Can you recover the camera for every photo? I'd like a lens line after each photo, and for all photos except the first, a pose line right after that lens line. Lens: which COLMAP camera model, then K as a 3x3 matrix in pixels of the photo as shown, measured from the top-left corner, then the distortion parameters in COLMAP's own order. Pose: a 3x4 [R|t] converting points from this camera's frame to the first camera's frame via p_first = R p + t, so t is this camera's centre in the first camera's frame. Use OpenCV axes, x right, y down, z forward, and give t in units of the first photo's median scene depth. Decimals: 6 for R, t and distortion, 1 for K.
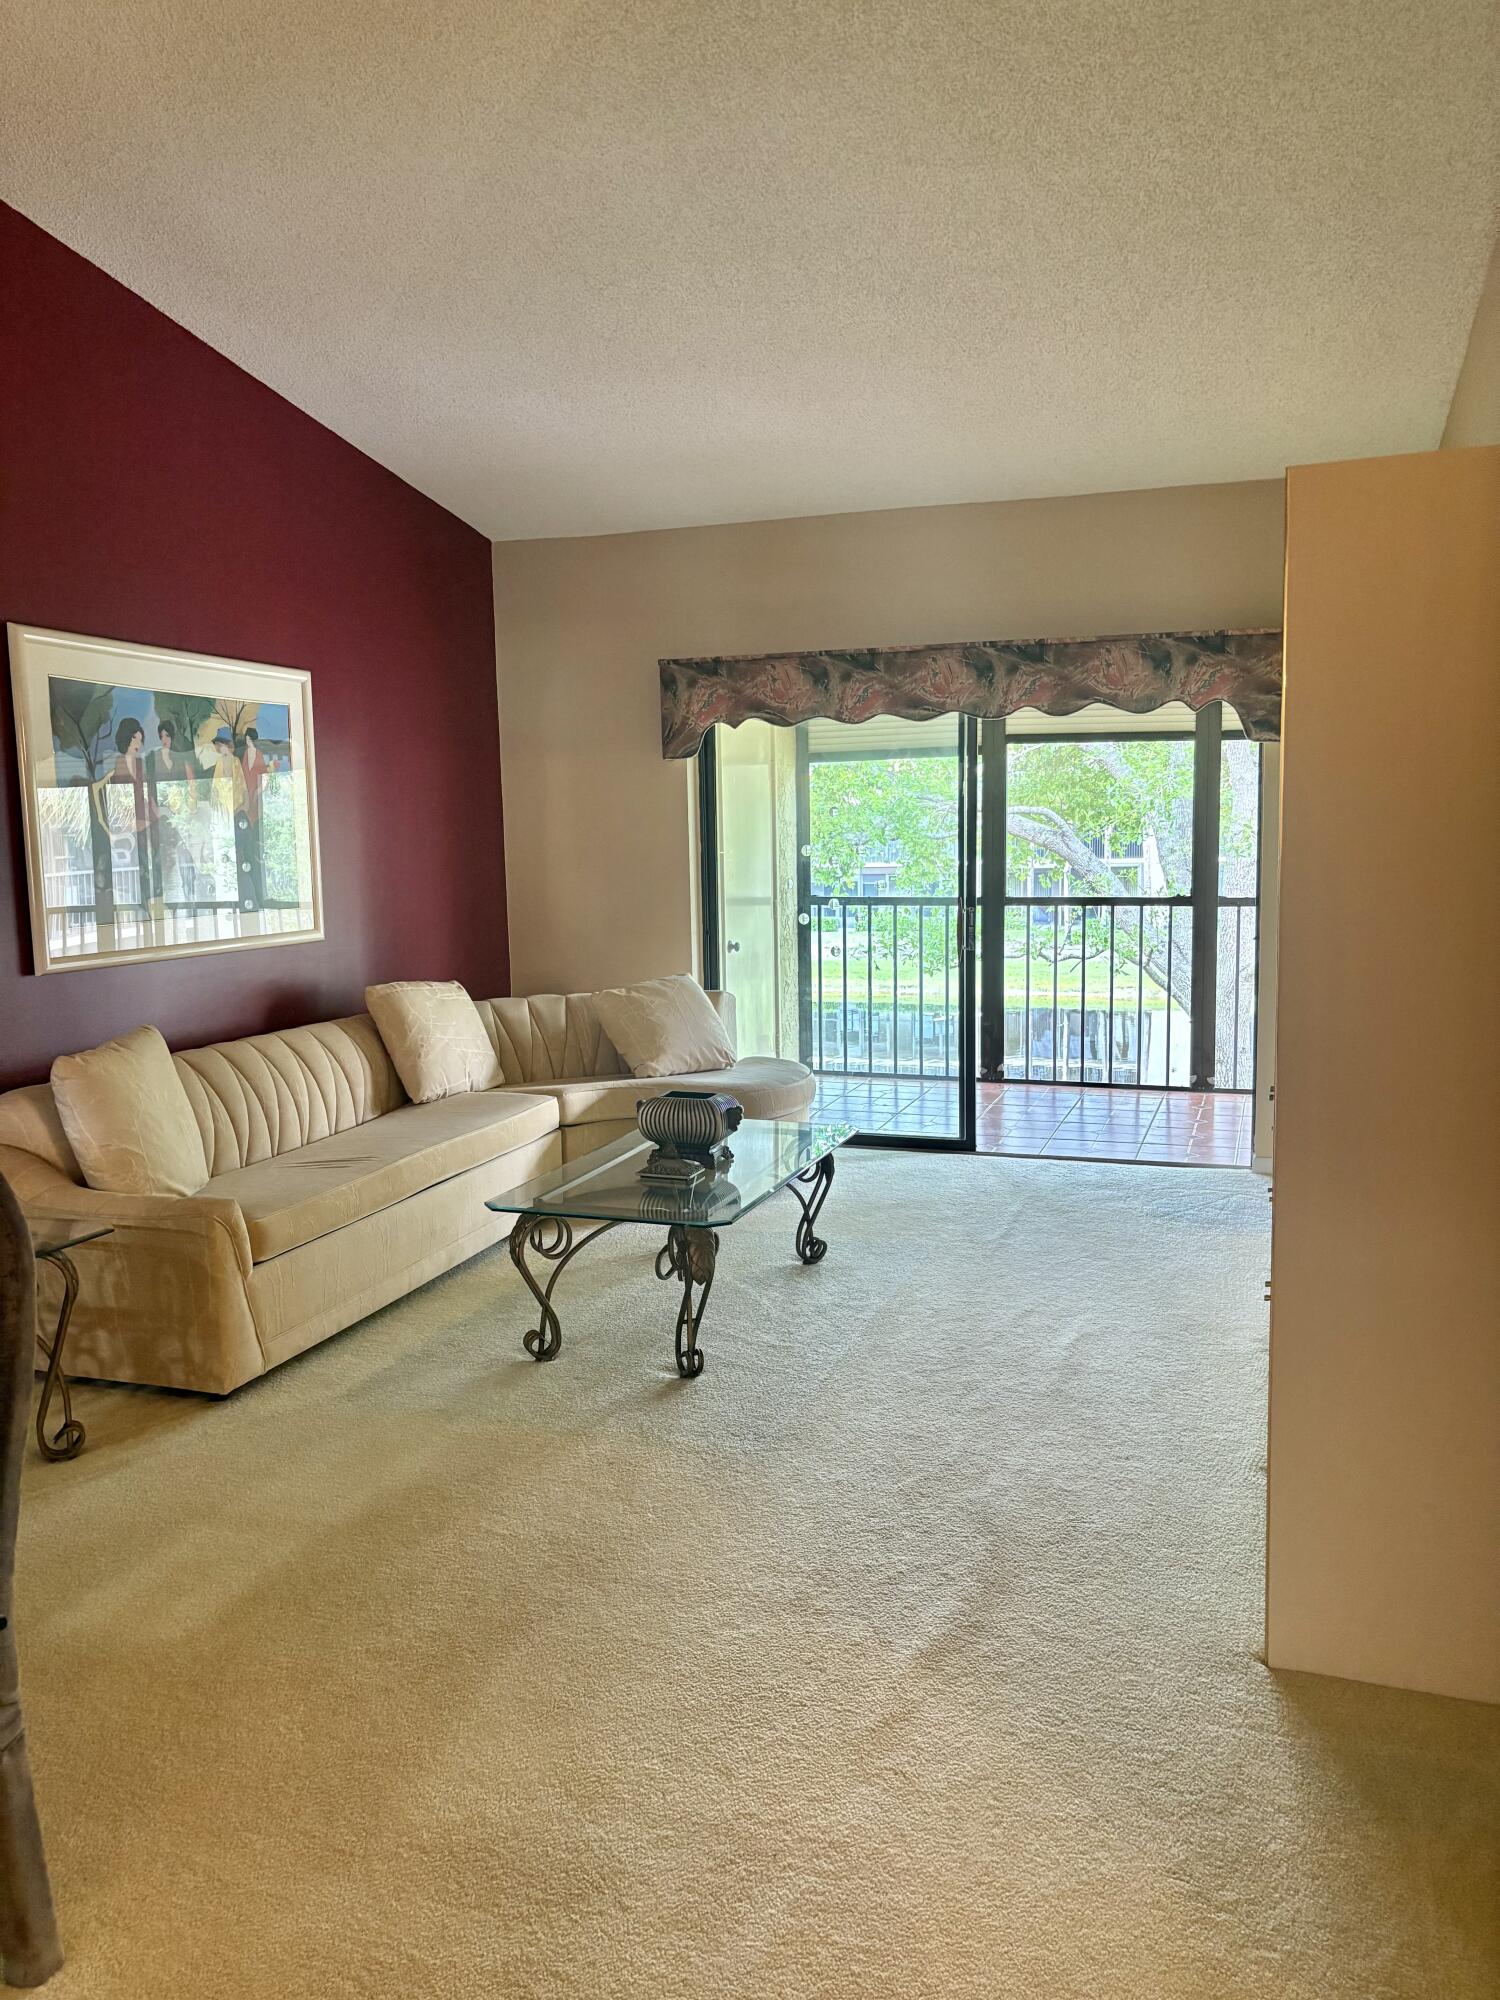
lens RADIAL K [[1471.4, 0, 750.0], [0, 1471.4, 1000.0], [0, 0, 1]] dist [0.074906, -0.093604]
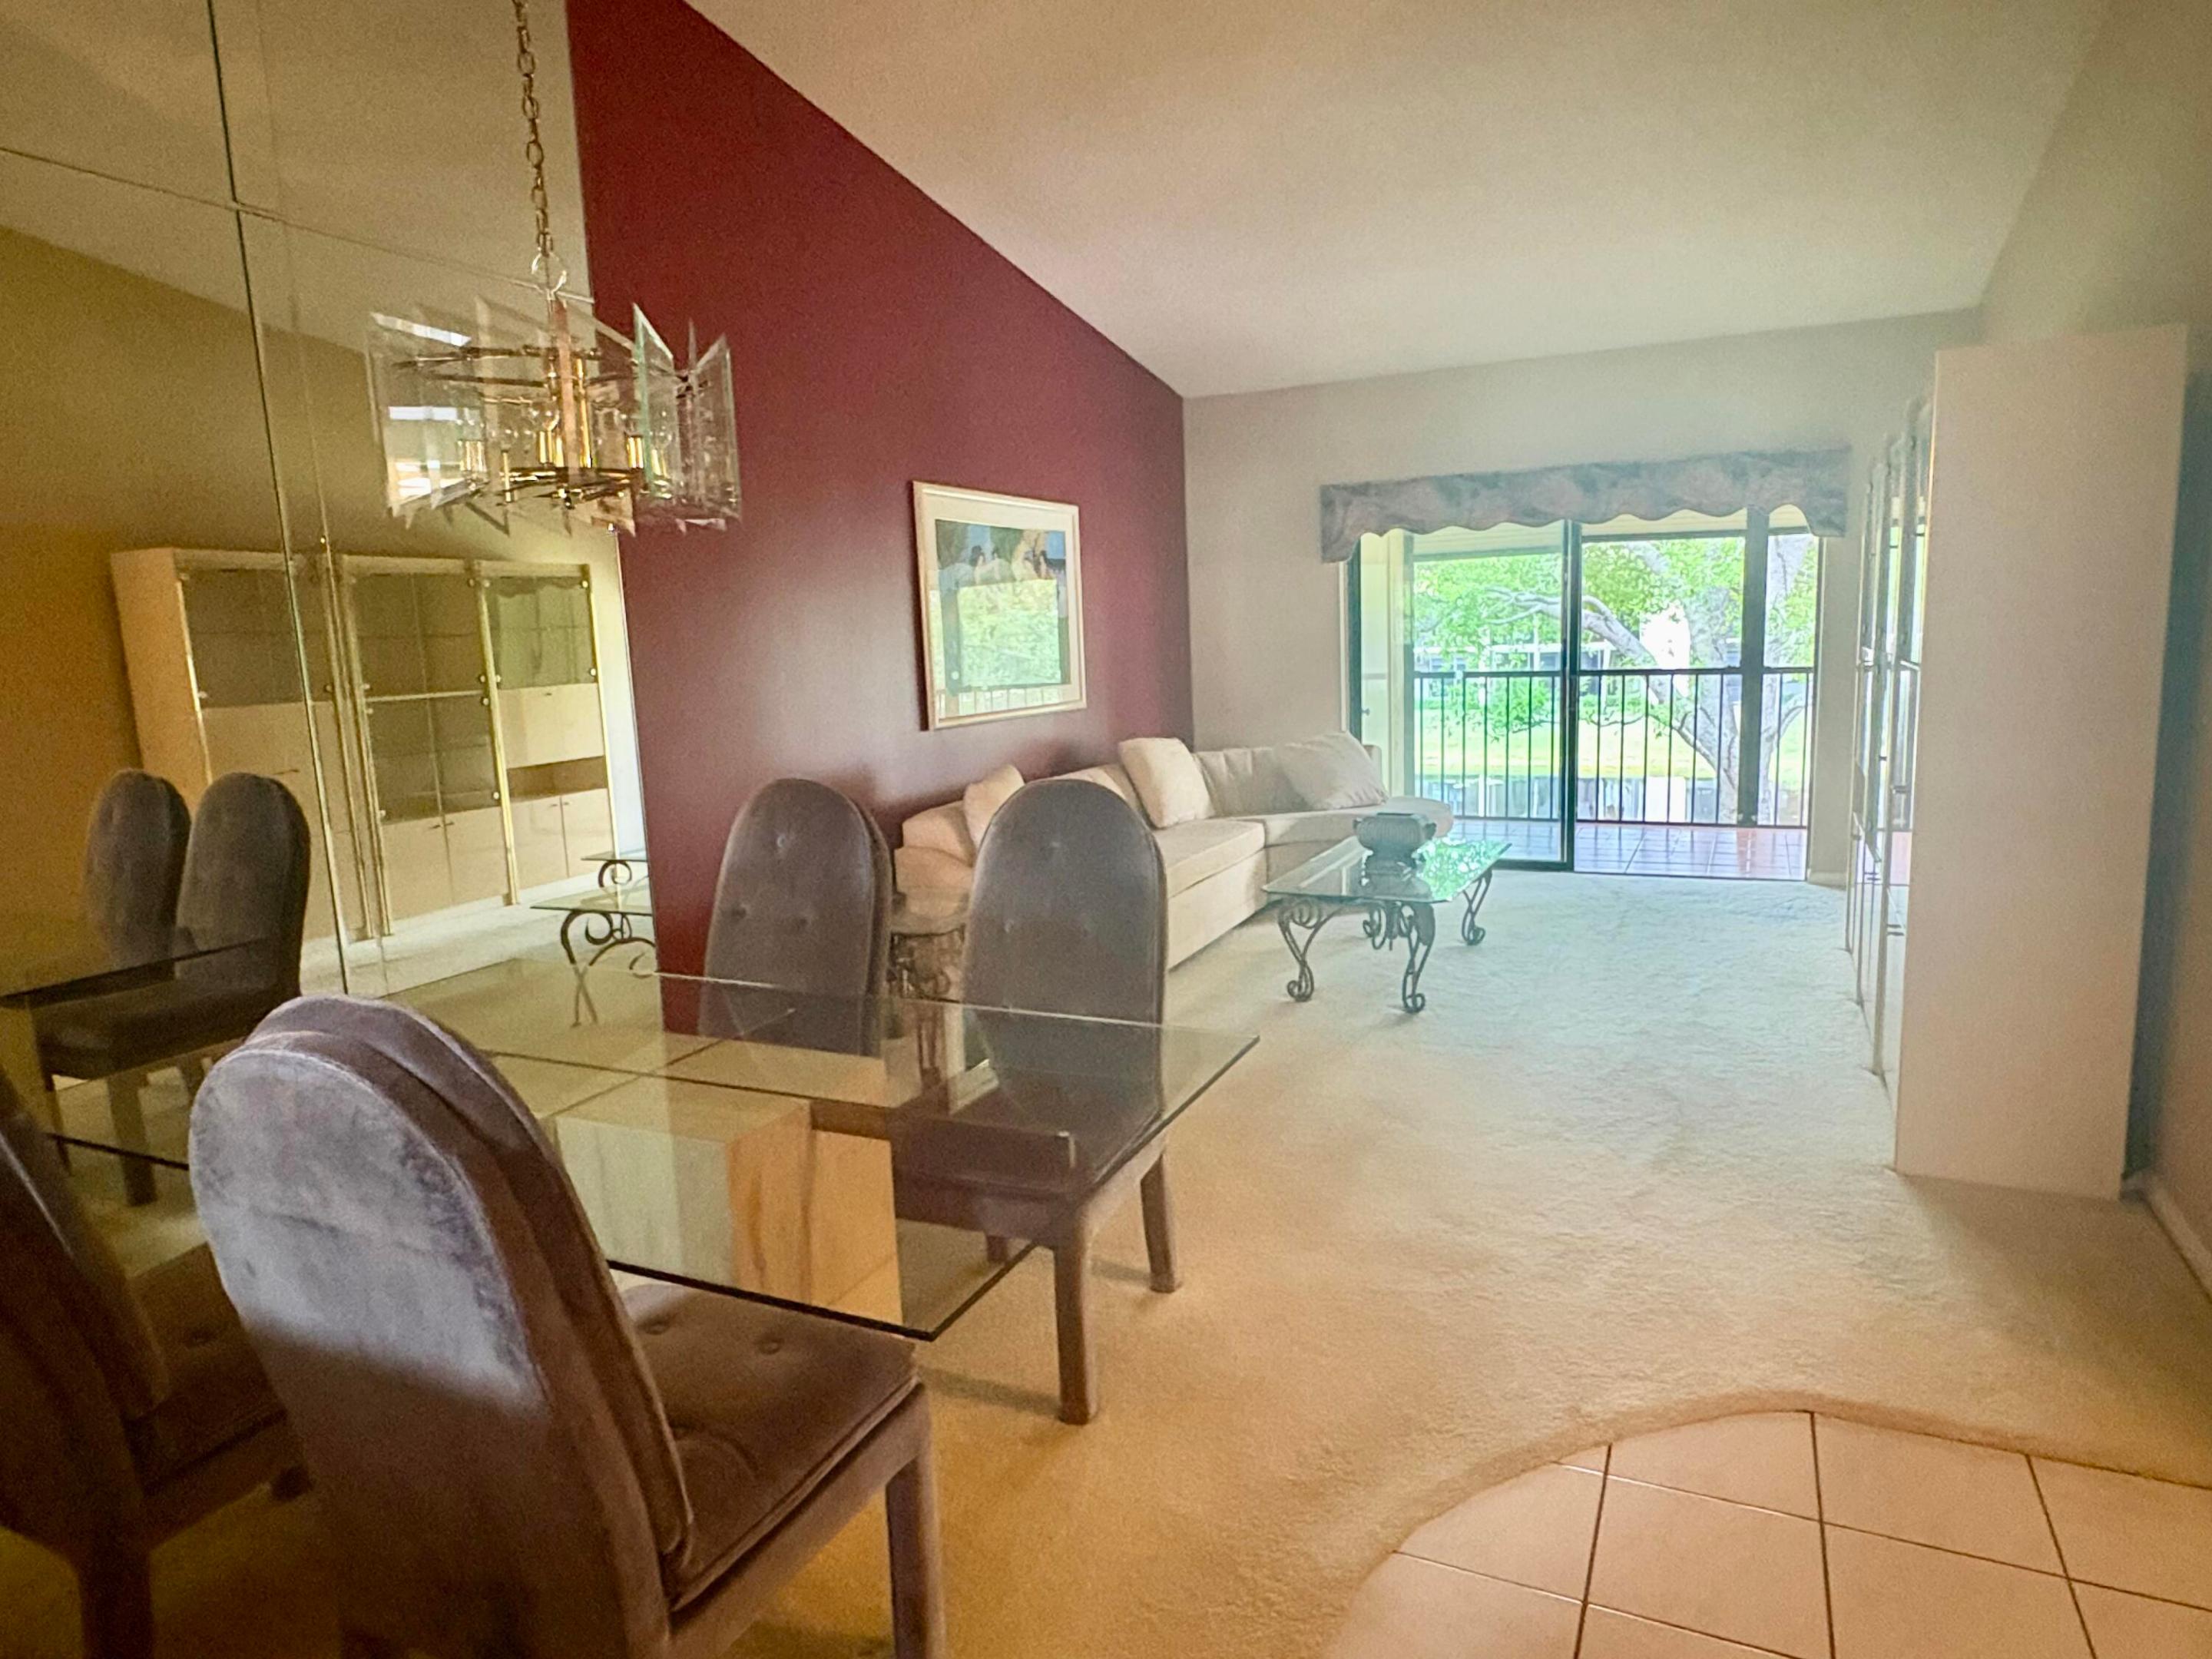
lens RADIAL K [[1312.7, 0, 1106.0], [0, 1312.7, 829.5], [0, 0, 1]] dist [-0.000389, 0.000996]
pose [[0.994006, -0.006146, -0.109156, -0.139704], [0.010106, 0.999309, 0.035757, 0.027139], [0.108860, -0.036646, 0.993381, -0.176506]]
